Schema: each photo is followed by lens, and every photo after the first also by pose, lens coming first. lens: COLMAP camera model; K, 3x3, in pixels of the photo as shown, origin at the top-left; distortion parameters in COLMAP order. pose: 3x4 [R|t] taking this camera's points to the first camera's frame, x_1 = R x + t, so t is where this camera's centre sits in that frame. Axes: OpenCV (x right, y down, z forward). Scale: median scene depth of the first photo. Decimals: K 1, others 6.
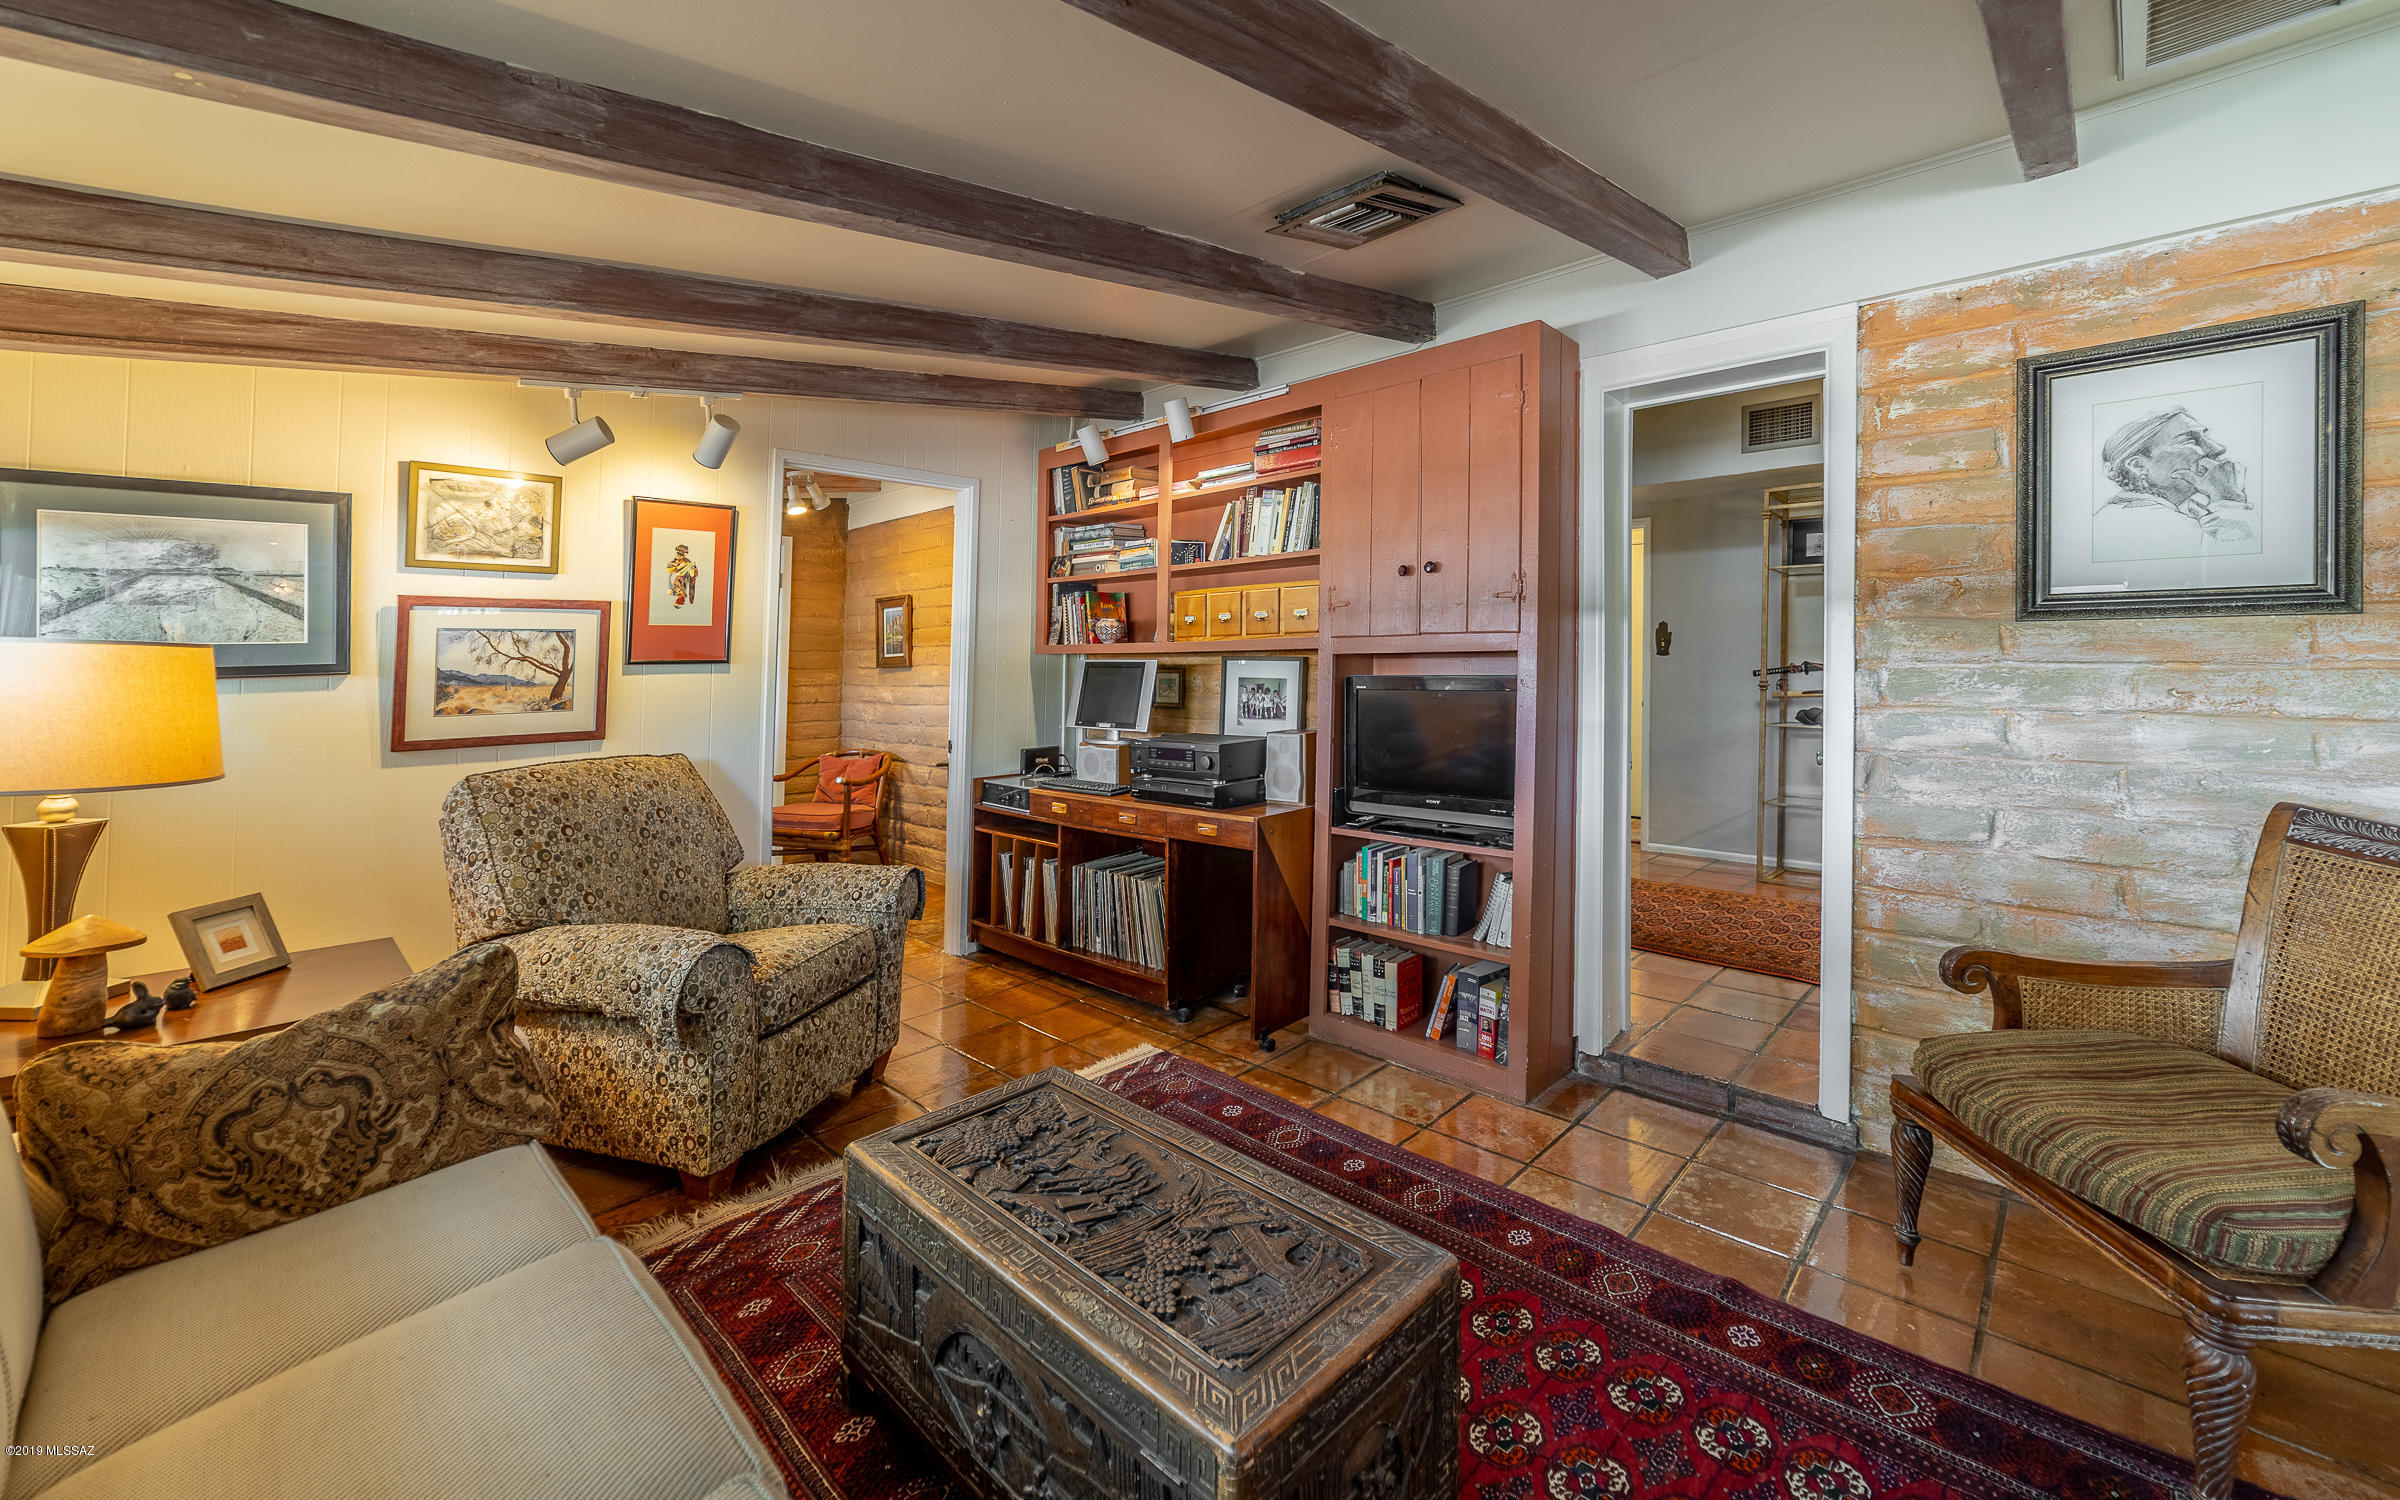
lens RADIAL K [[966.3, 0, 1188.7], [0, 966.3, 635.2], [0, 0, 1]] dist [-0.000383, -0.000014]
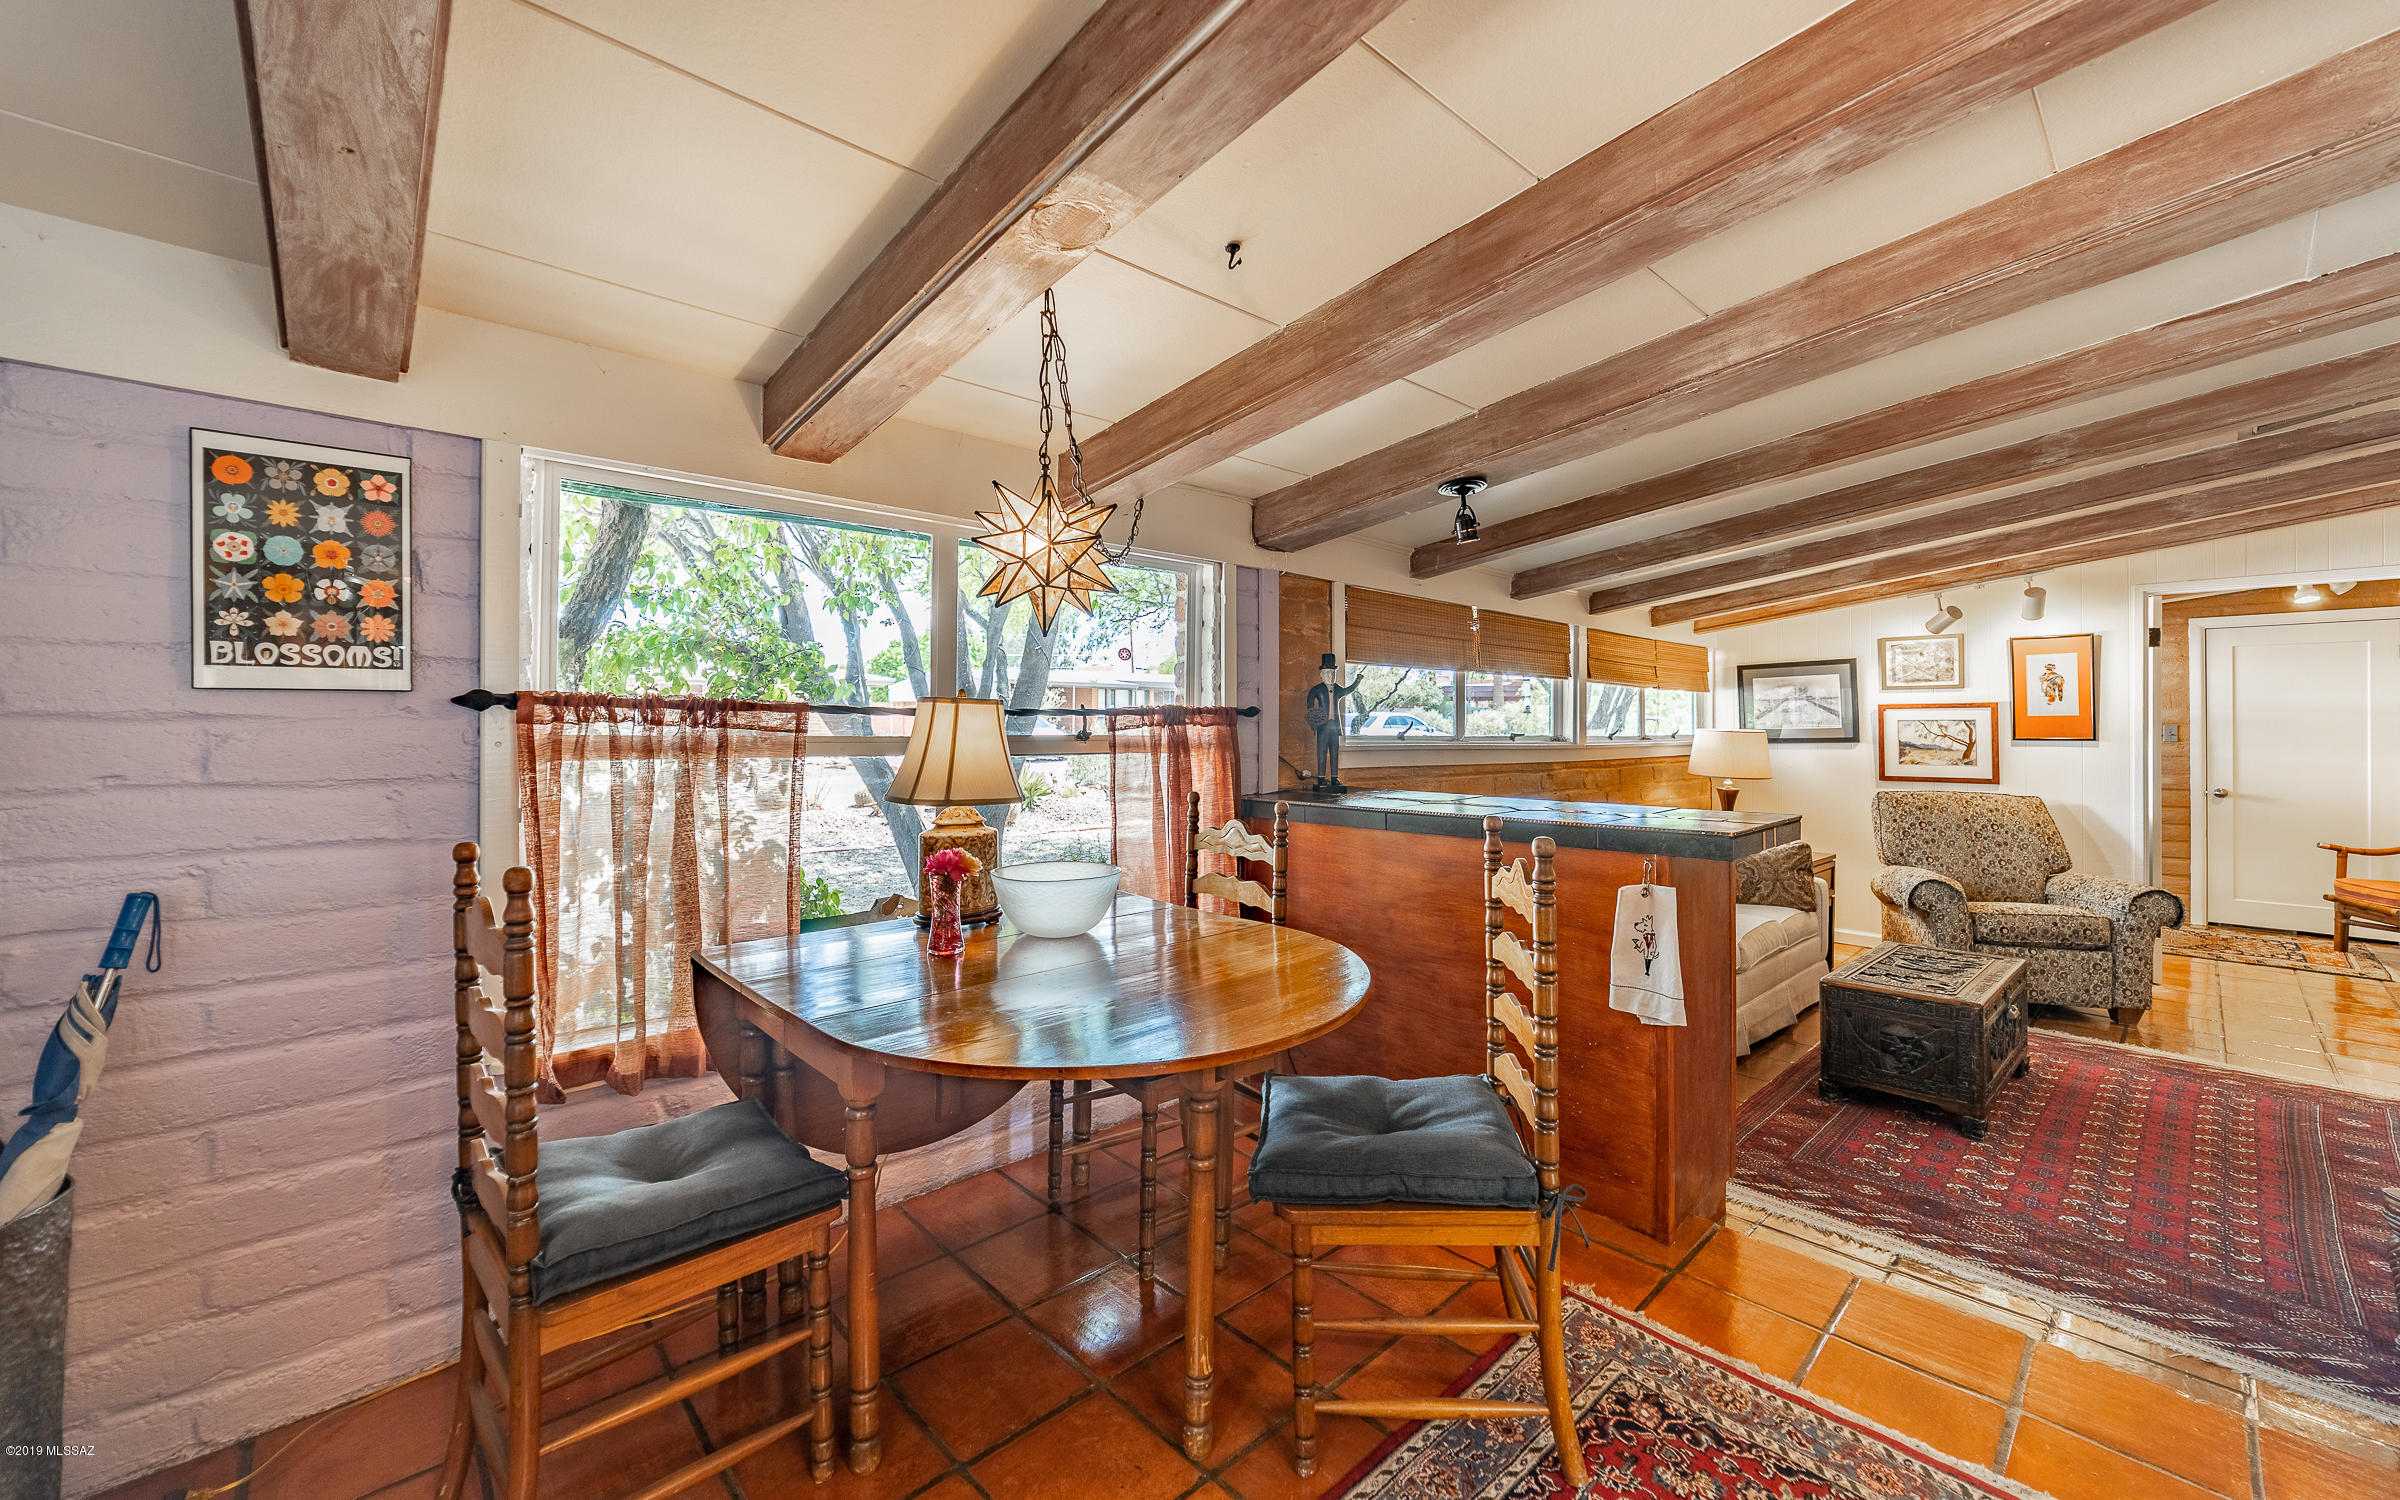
lens RADIAL K [[922.1, 0, 1221.5], [0, 922.1, 717.5], [0, 0, 1]] dist [-0.000266, -0.000029]
pose [[-0.019983, -0.000757, -0.999800, 1.132933], [0.022582, 0.999744, -0.001208, -0.040958], [0.999545, -0.022601, -0.019961, -0.347676]]
